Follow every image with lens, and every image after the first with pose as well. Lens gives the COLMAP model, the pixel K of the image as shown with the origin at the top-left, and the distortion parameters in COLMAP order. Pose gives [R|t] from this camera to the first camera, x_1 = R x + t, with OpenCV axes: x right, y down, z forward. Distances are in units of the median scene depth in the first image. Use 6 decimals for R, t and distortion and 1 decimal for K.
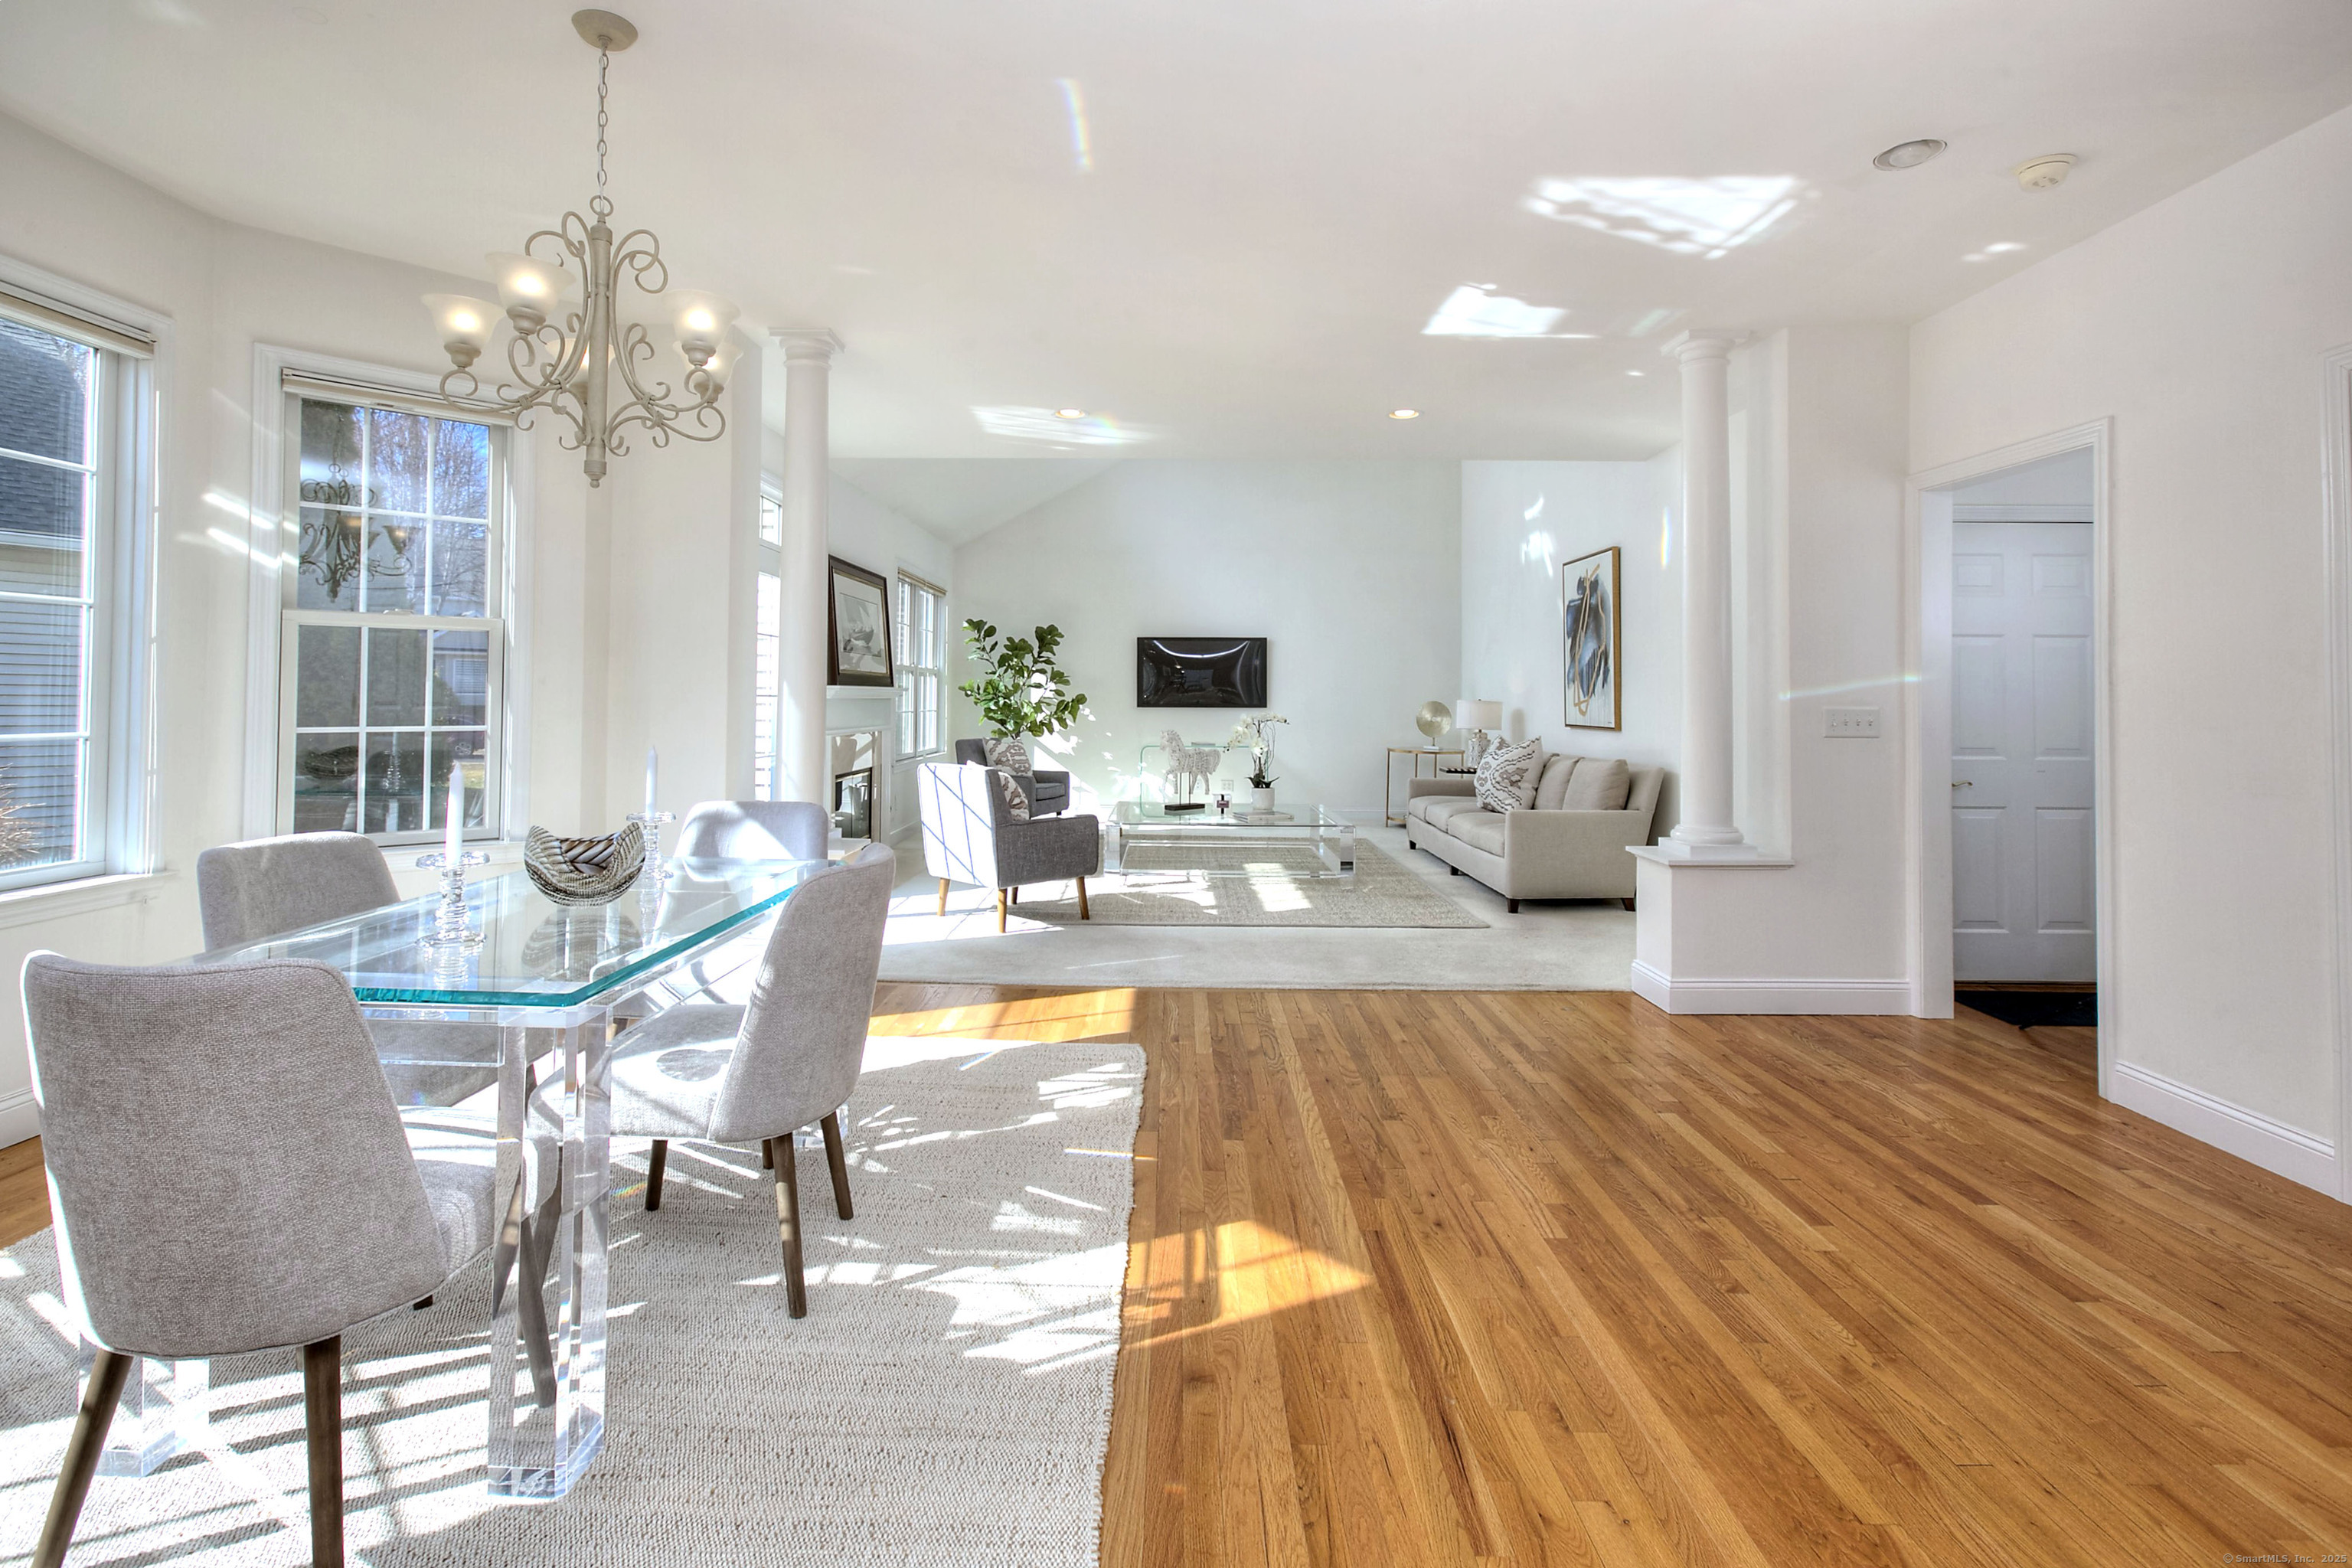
lens RADIAL K [[1097.1, 0, 1206.7], [0, 1097.1, 707.3], [0, 0, 1]] dist [-0.003704, 0.000028]
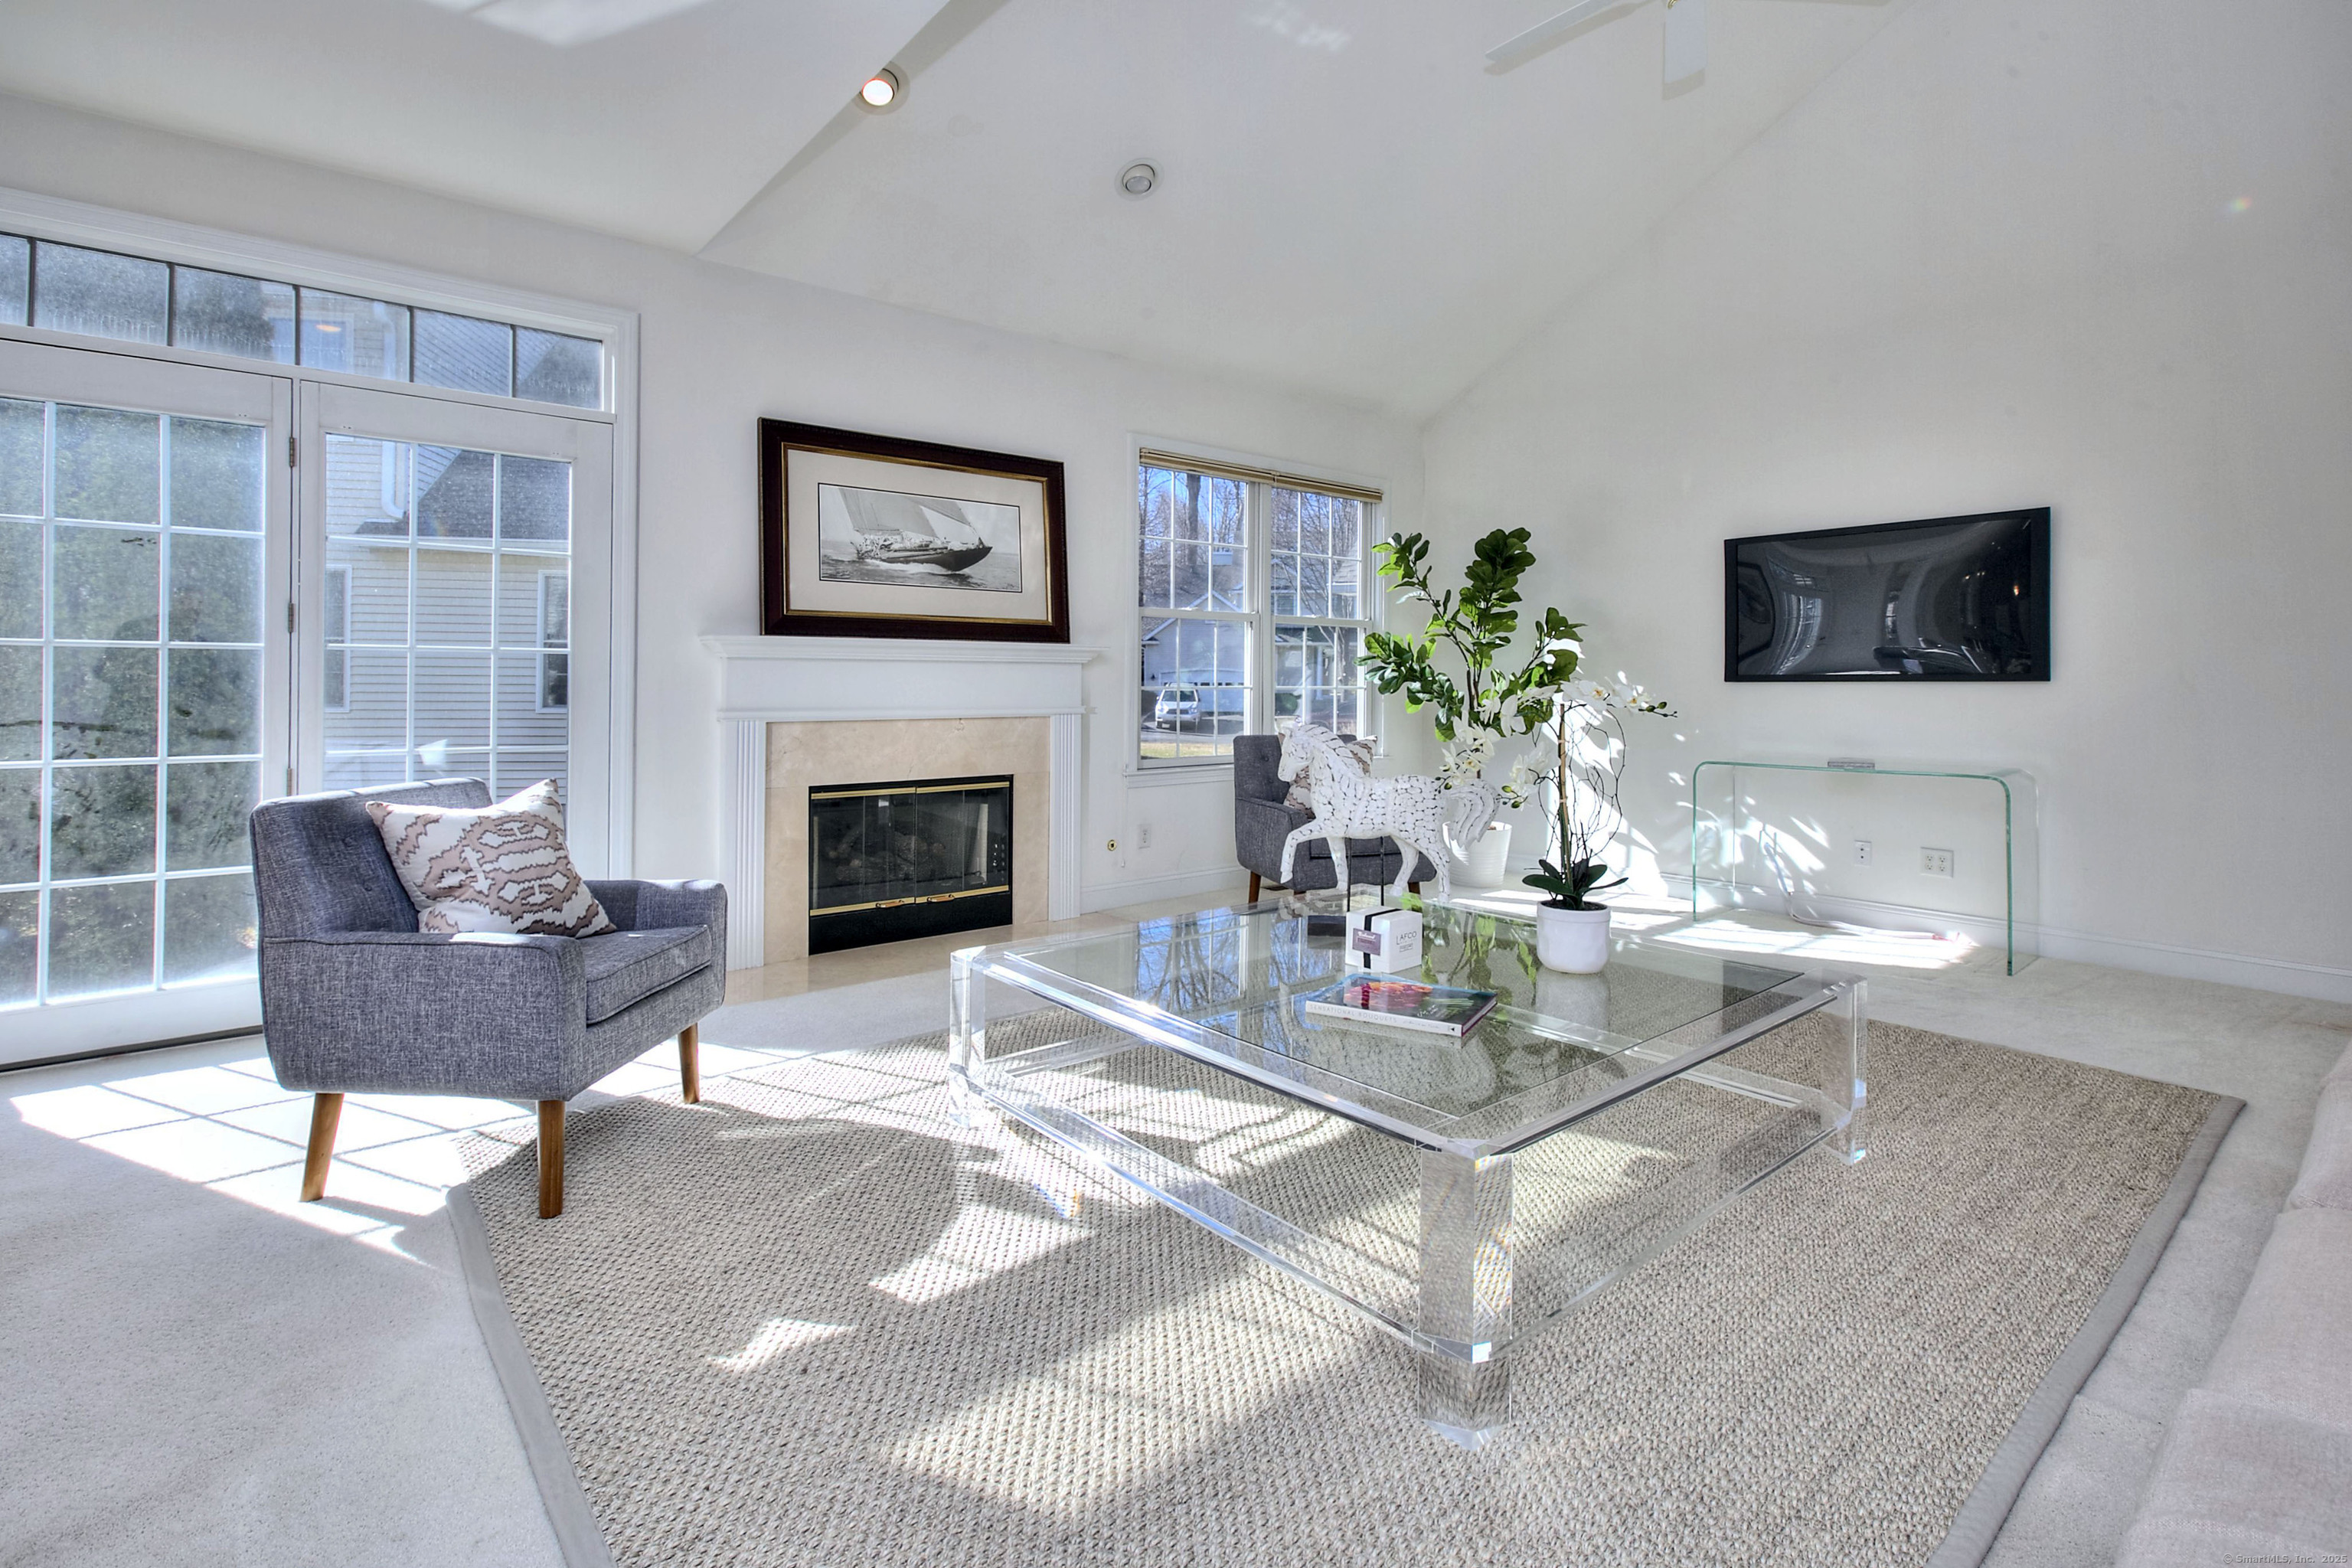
lens RADIAL K [[1087.8, 0, 1241.1], [0, 1087.8, 716.6], [0, 0, 1]] dist [-0.030469, 0.006076]
pose [[0.624855, 0.013497, -0.780624, 0.256839], [-0.000976, 0.999863, 0.016507, 0.012269], [0.780740, -0.009552, 0.624783, 0.760228]]
